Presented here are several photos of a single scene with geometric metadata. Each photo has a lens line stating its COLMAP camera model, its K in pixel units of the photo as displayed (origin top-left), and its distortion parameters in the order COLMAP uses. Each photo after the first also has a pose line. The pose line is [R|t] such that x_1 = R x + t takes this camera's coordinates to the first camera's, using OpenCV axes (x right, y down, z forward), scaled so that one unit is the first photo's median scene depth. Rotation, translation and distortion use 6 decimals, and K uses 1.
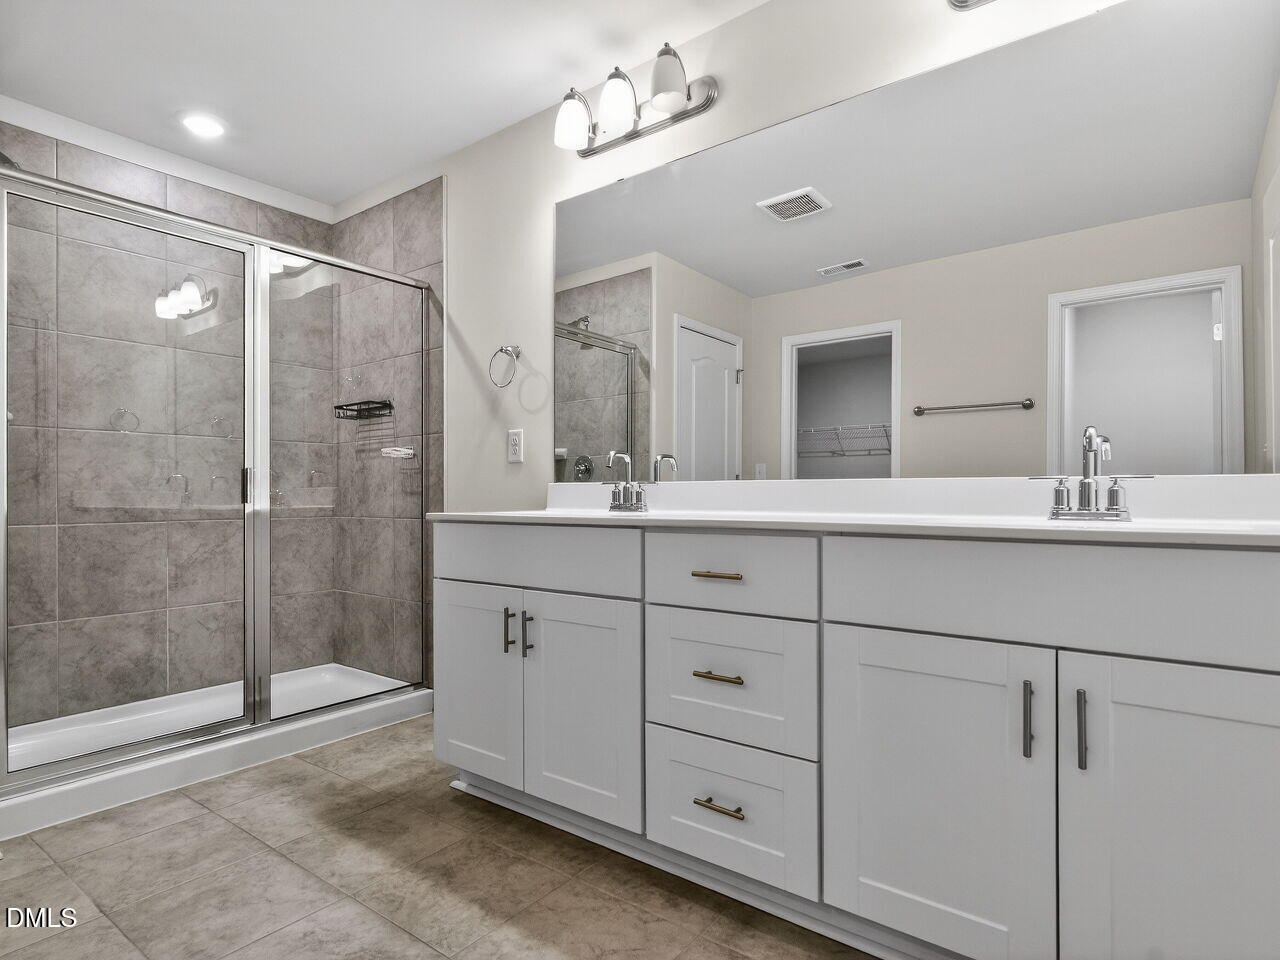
lens RADIAL K [[711.2, 0, 639.4], [0, 711.2, 485.6], [0, 0, 1]] dist [0.006196, -0.001055]
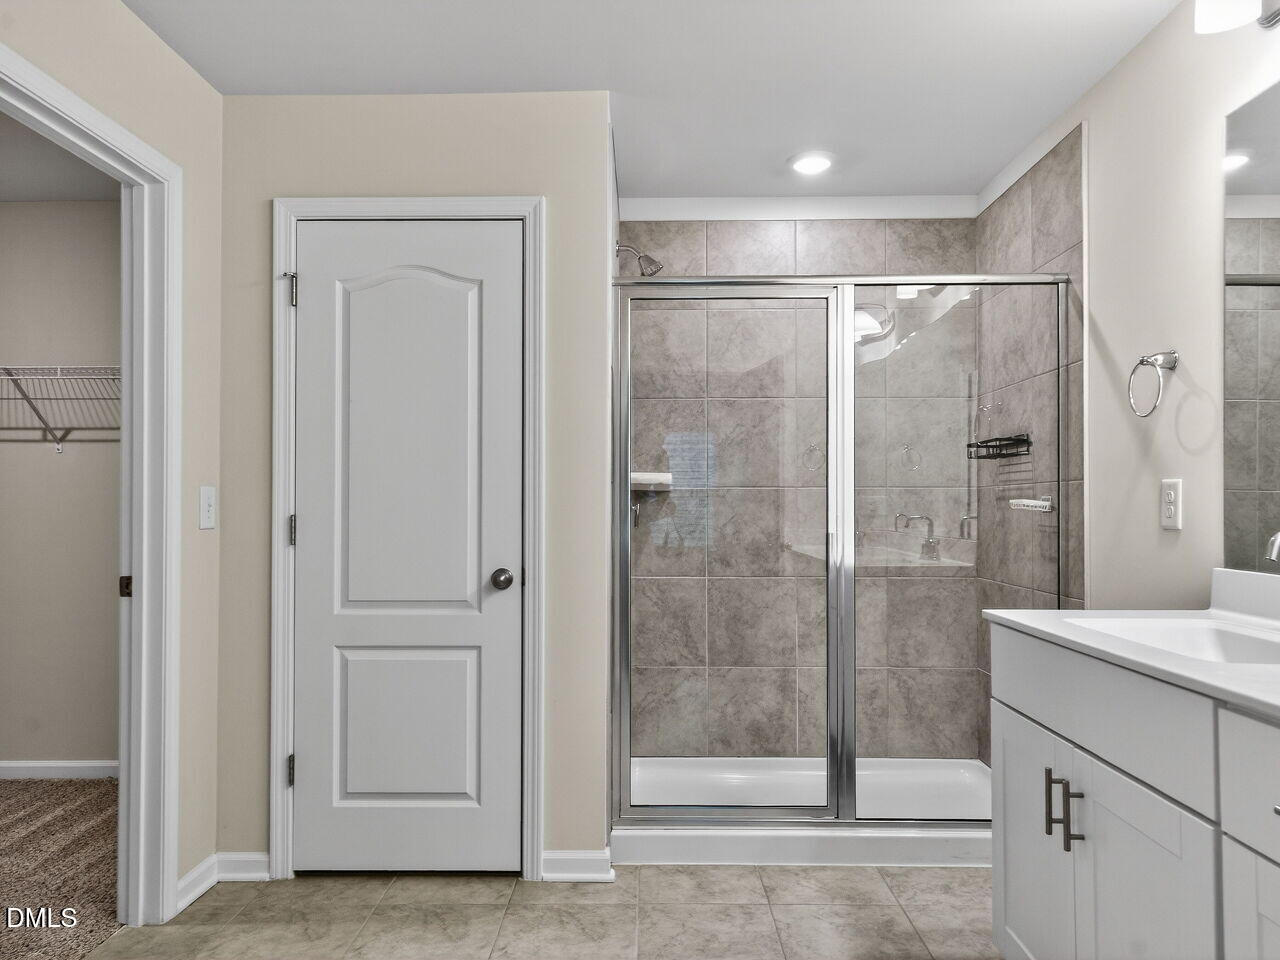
lens RADIAL K [[879.3, 0, 642.3], [0, 879.3, 483.3], [0, 0, 1]] dist [0.018345, 0.008836]
pose [[0.596437, -0.015376, -0.802513, 0.189174], [0.007460, 0.999880, -0.013613, -0.066710], [0.802625, 0.002133, 0.596480, 0.119686]]
